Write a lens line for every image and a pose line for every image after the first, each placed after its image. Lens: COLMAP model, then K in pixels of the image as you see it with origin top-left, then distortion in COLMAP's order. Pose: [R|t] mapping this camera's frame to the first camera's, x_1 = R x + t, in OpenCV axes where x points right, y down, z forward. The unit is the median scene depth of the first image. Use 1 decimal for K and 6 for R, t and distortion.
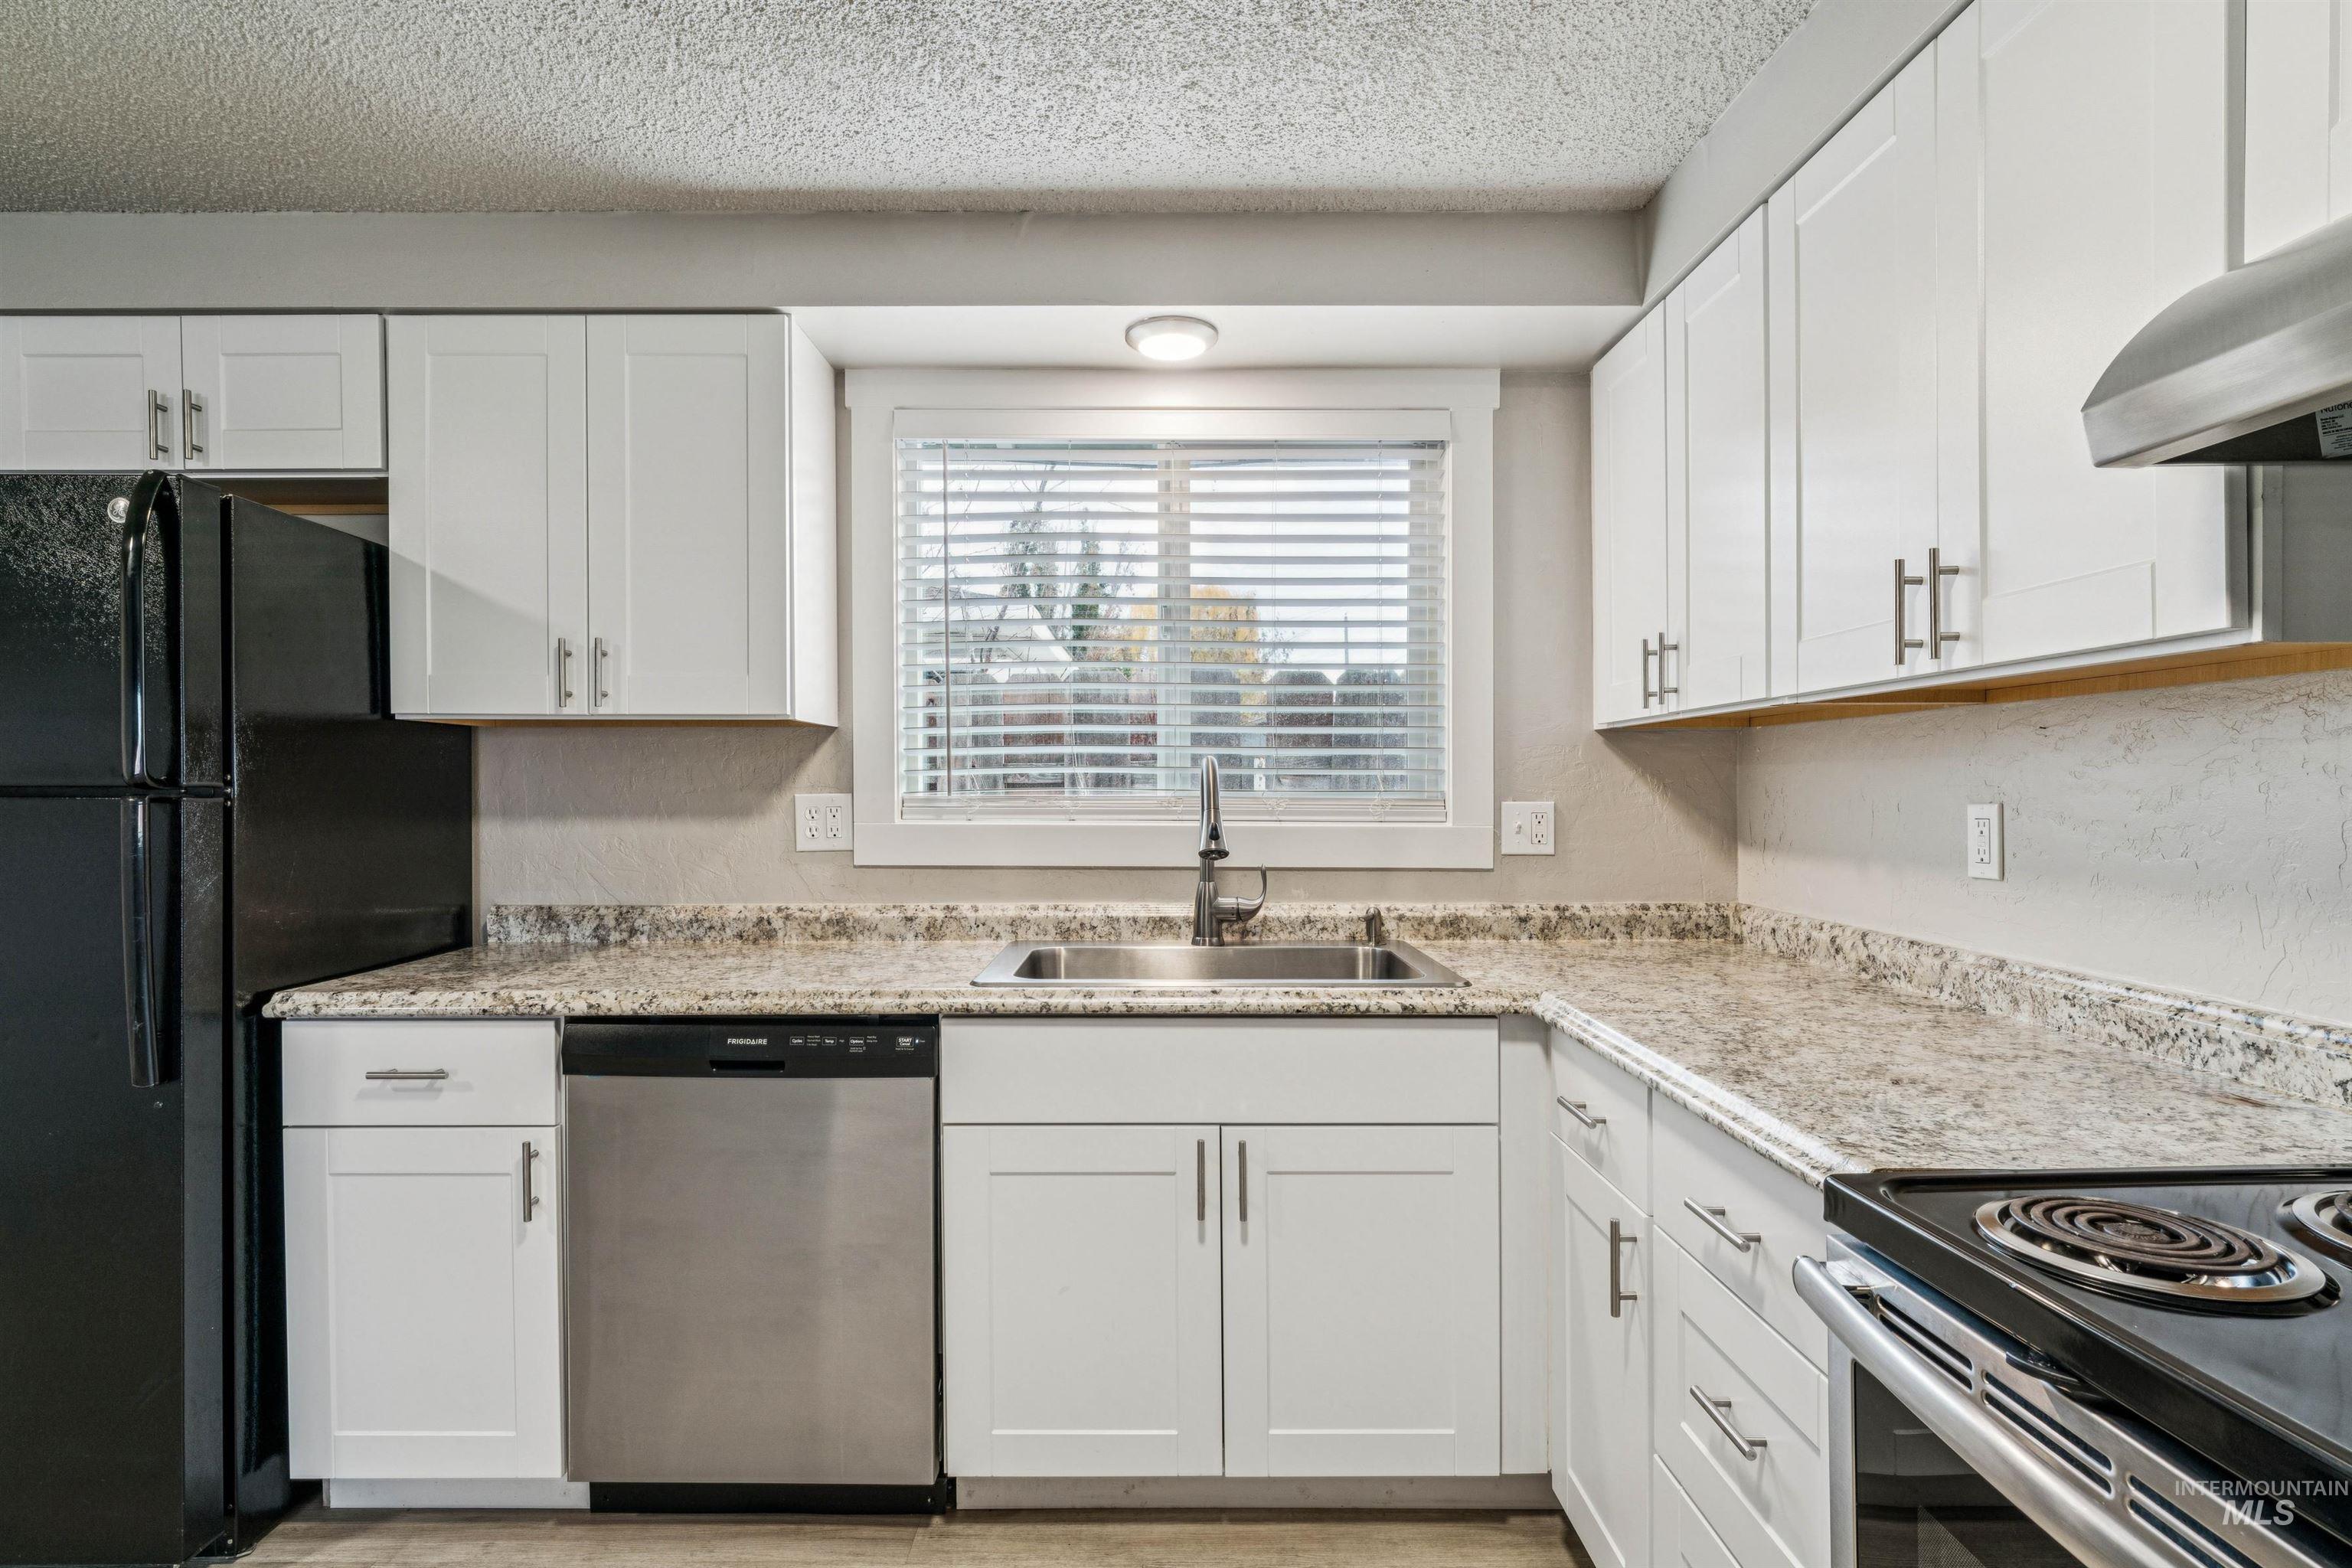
lens RADIAL K [[1163.6, 0, 1156.2], [0, 1163.6, 792.8], [0, 0, 1]] dist [0.002019, -0.000284]
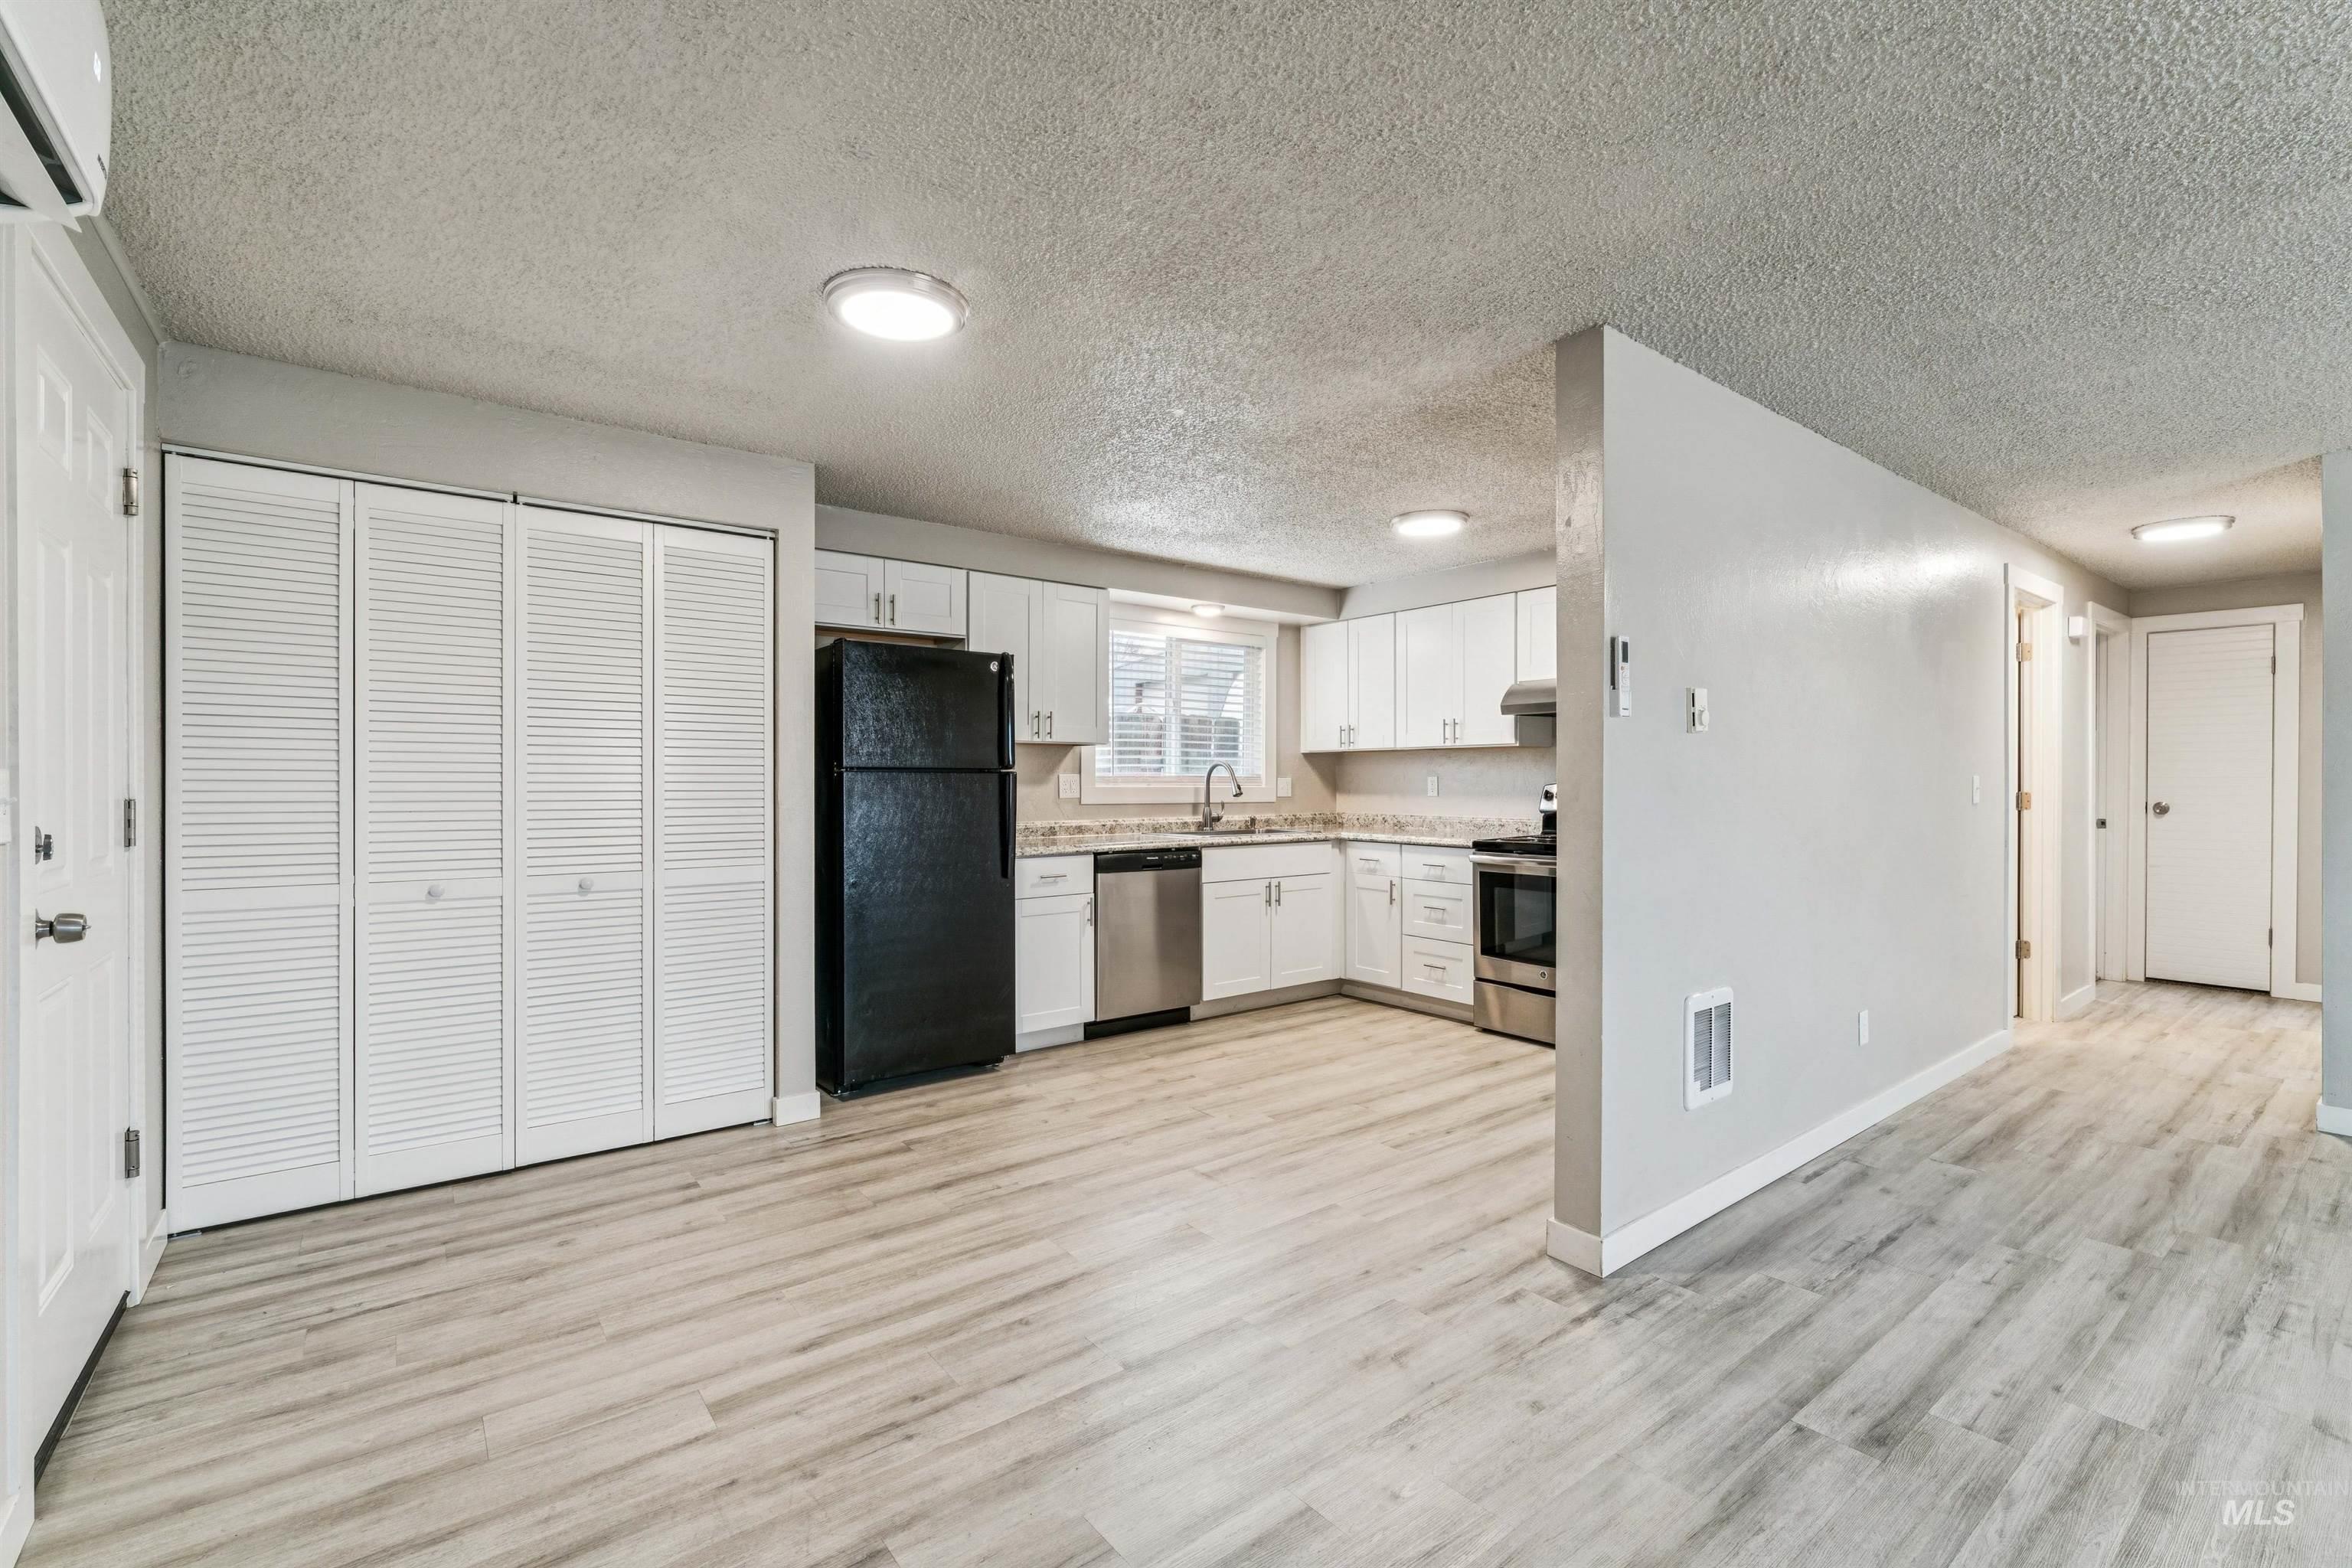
lens RADIAL K [[1015.4, 0, 1171.1], [0, 1015.4, 786.7], [0, 0, 1]] dist [-0.005427, 0.000655]
pose [[0.793825, -0.004066, 0.608132, -1.577954], [0.004300, 0.999990, 0.001073, 0.028254], [-0.608131, 0.001763, 0.793835, -0.883118]]
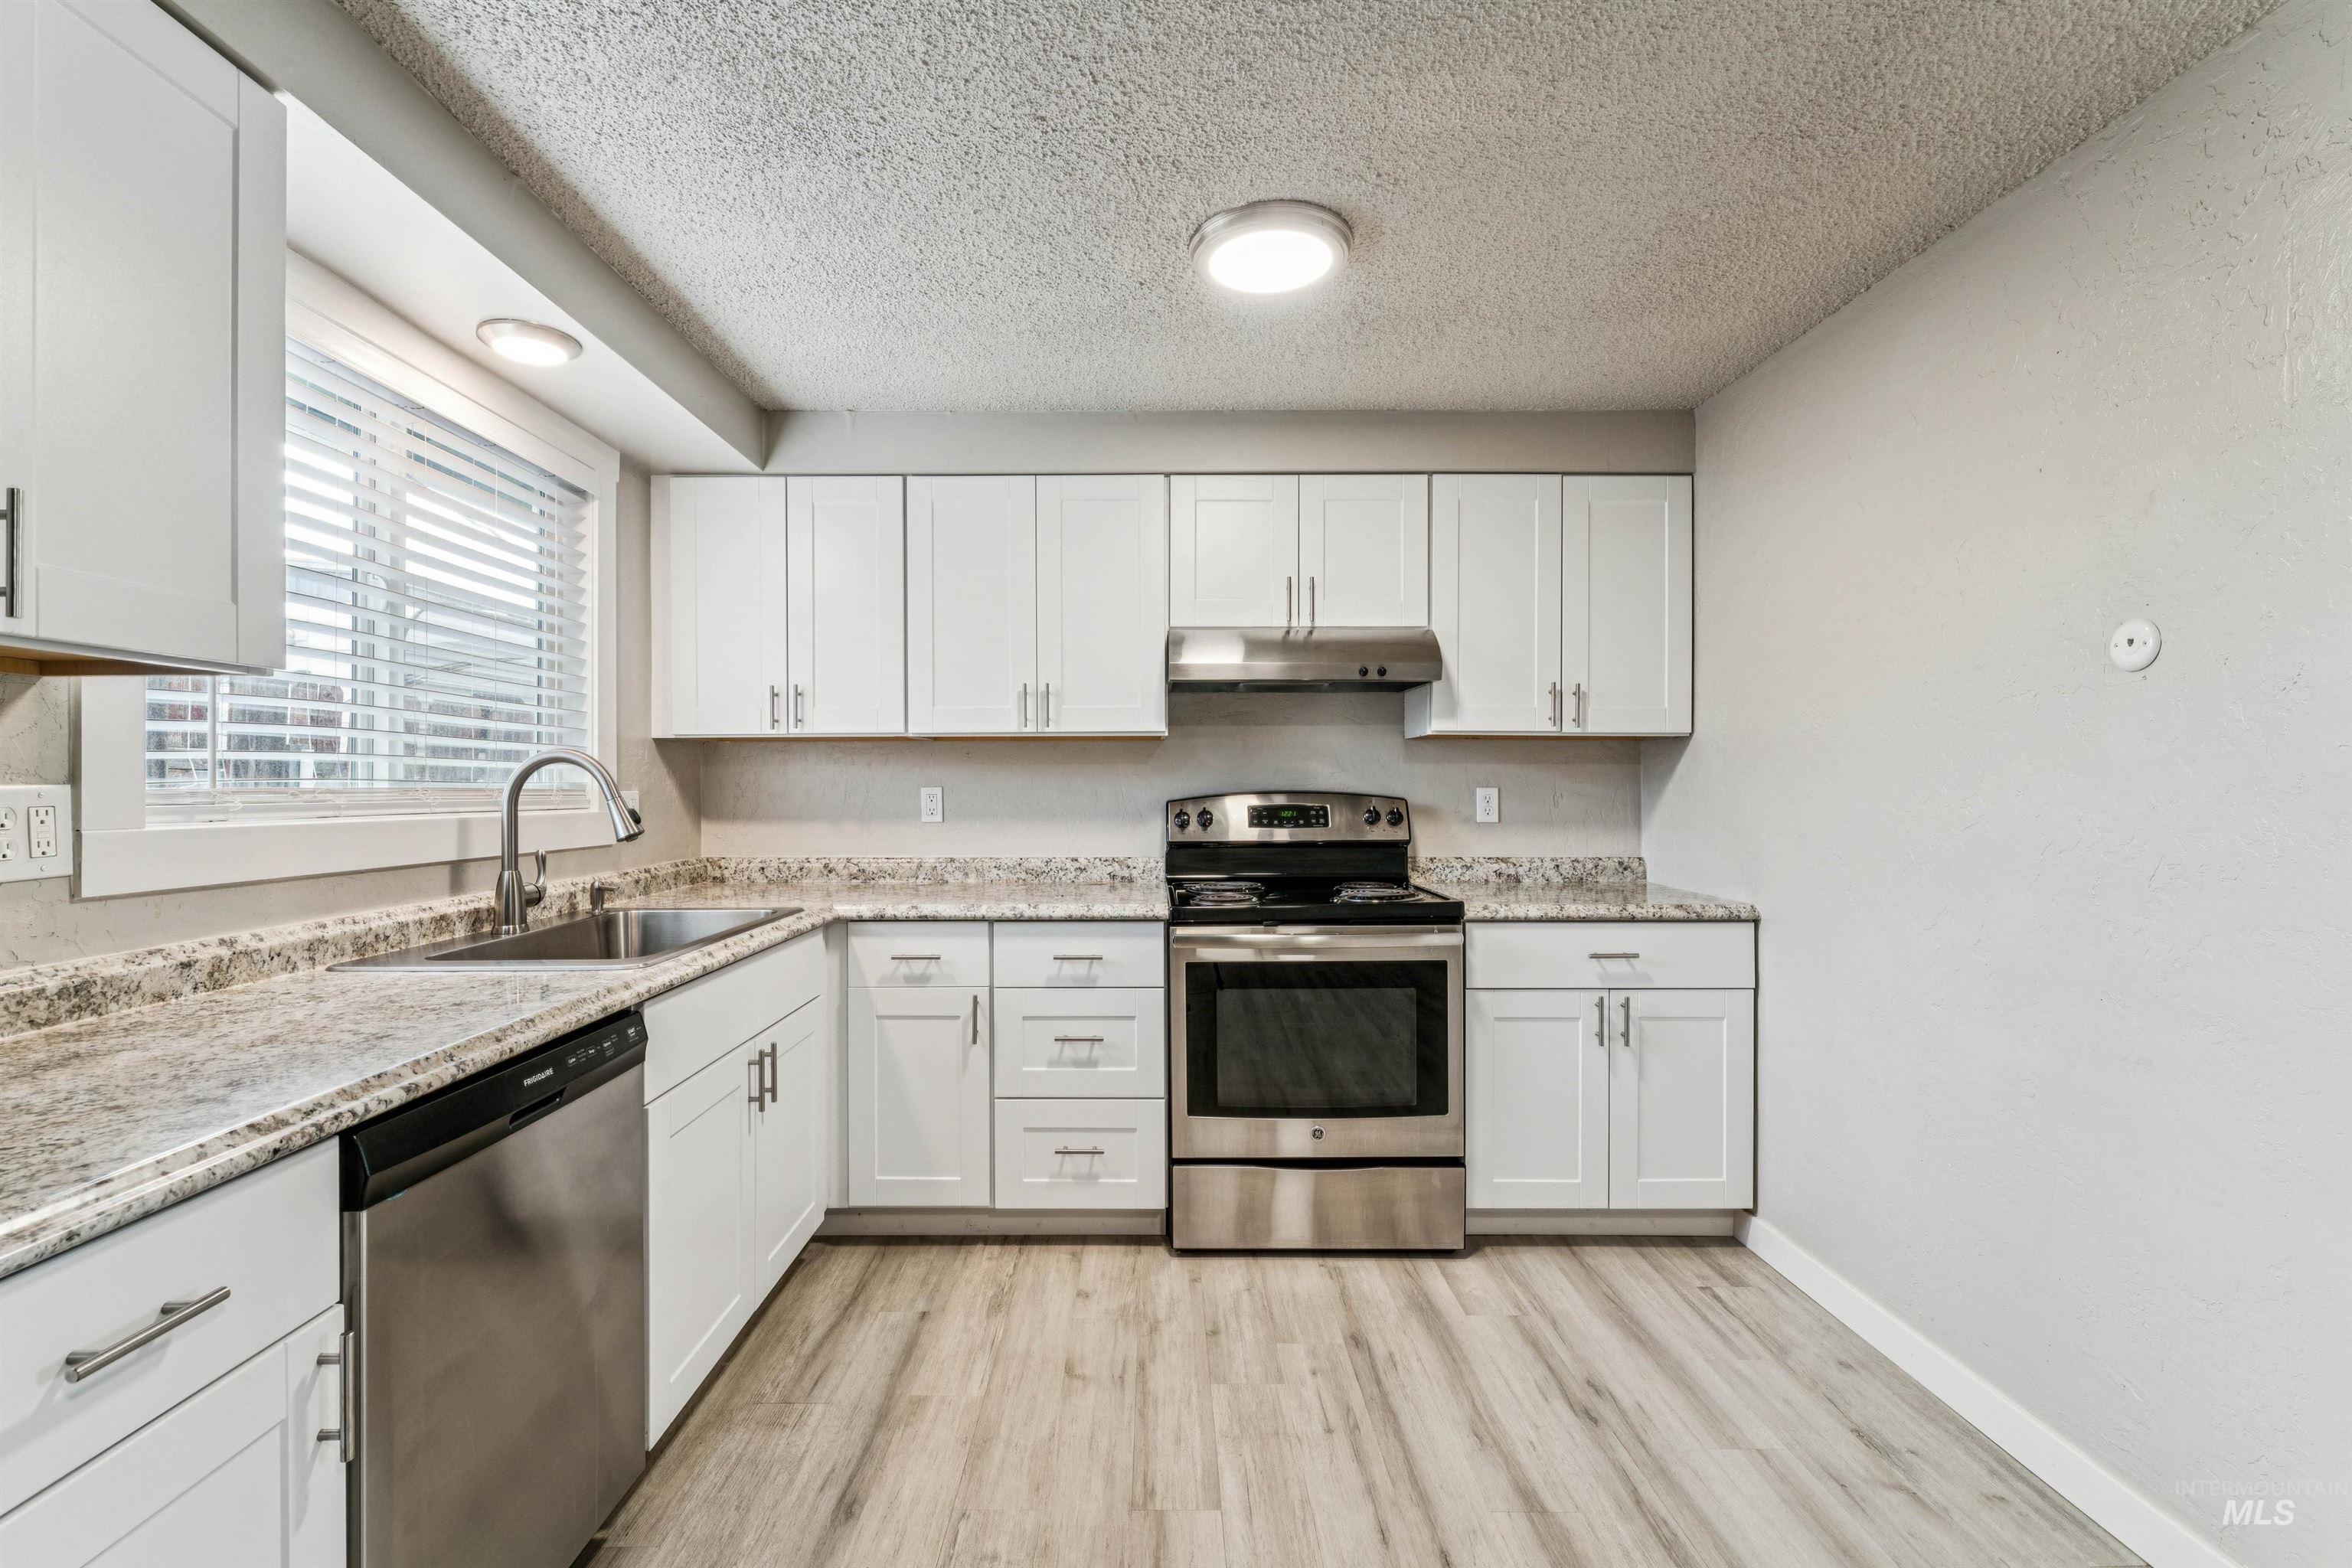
lens RADIAL K [[1015.4, 0, 1148.5], [0, 1015.4, 783.9], [0, 0, 1]] dist [-0.005427, 0.000655]
pose [[0.008800, 0.000122, 0.999961, -0.915344], [0.009693, 0.999953, -0.000207, 0.006512], [-0.999914, 0.009695, 0.008798, 0.470830]]
